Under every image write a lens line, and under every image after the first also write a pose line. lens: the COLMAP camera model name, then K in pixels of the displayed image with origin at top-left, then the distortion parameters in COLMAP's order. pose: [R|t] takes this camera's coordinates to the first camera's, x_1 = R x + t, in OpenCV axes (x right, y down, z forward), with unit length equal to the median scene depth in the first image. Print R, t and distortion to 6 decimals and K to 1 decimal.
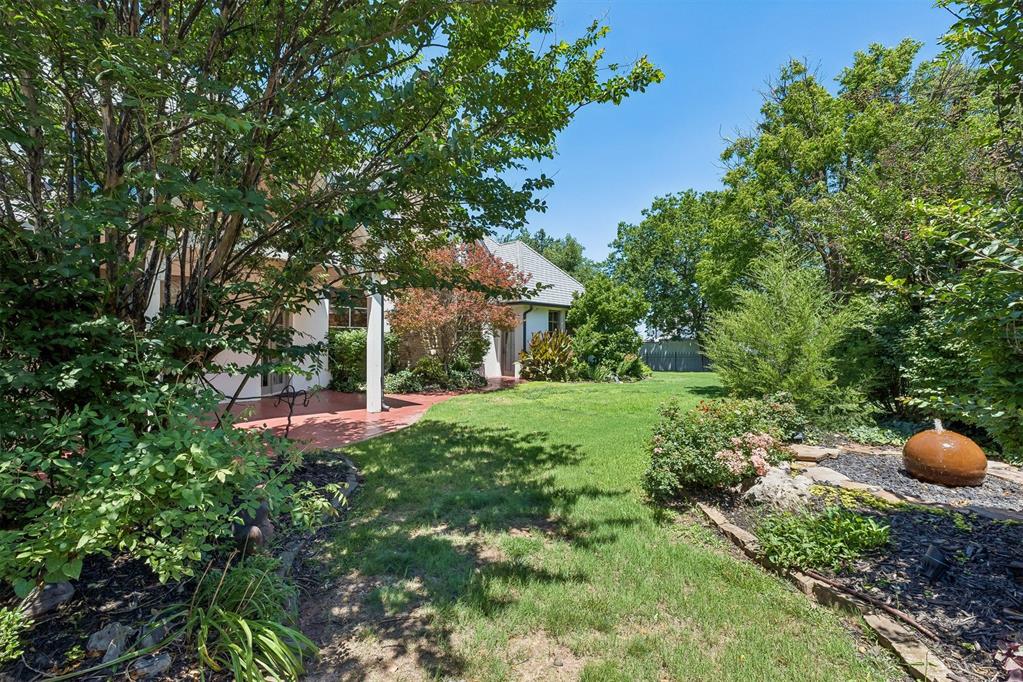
lens RADIAL K [[430.0, 0, 510.4], [0, 430.0, 350.6], [0, 0, 1]] dist [0.000770, 0.000269]
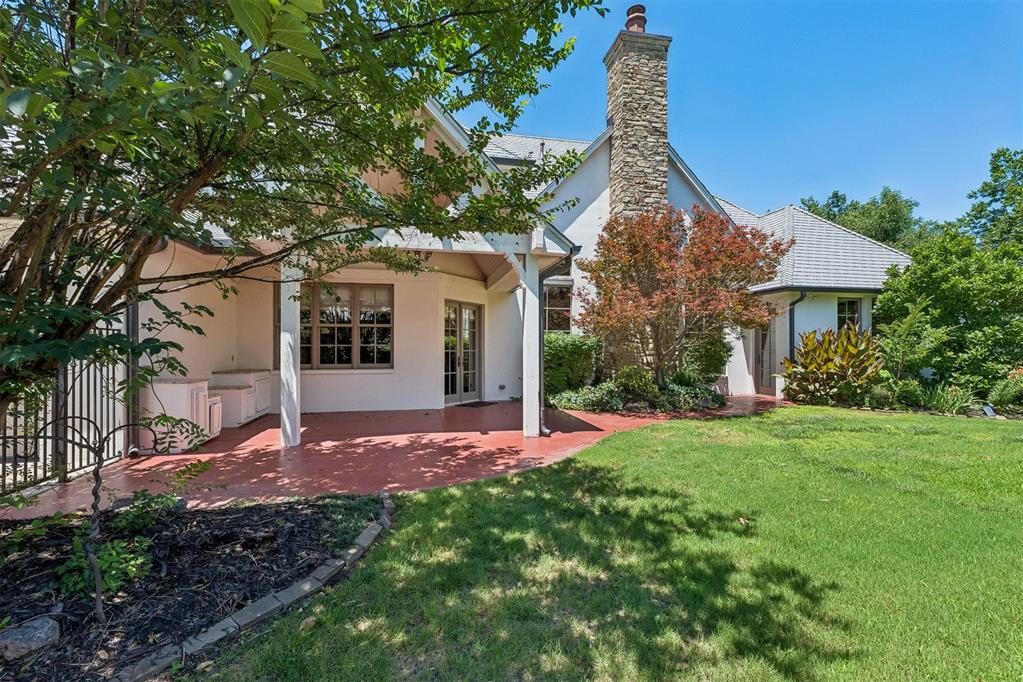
lens RADIAL K [[430.0, 0, 510.4], [0, 430.0, 350.6], [0, 0, 1]] dist [0.000770, 0.000269]
pose [[0.825251, -0.003446, -0.564755, 0.051882], [-0.006010, 0.999871, -0.014884, -0.000087], [0.564734, 0.015677, 0.825124, 0.190293]]
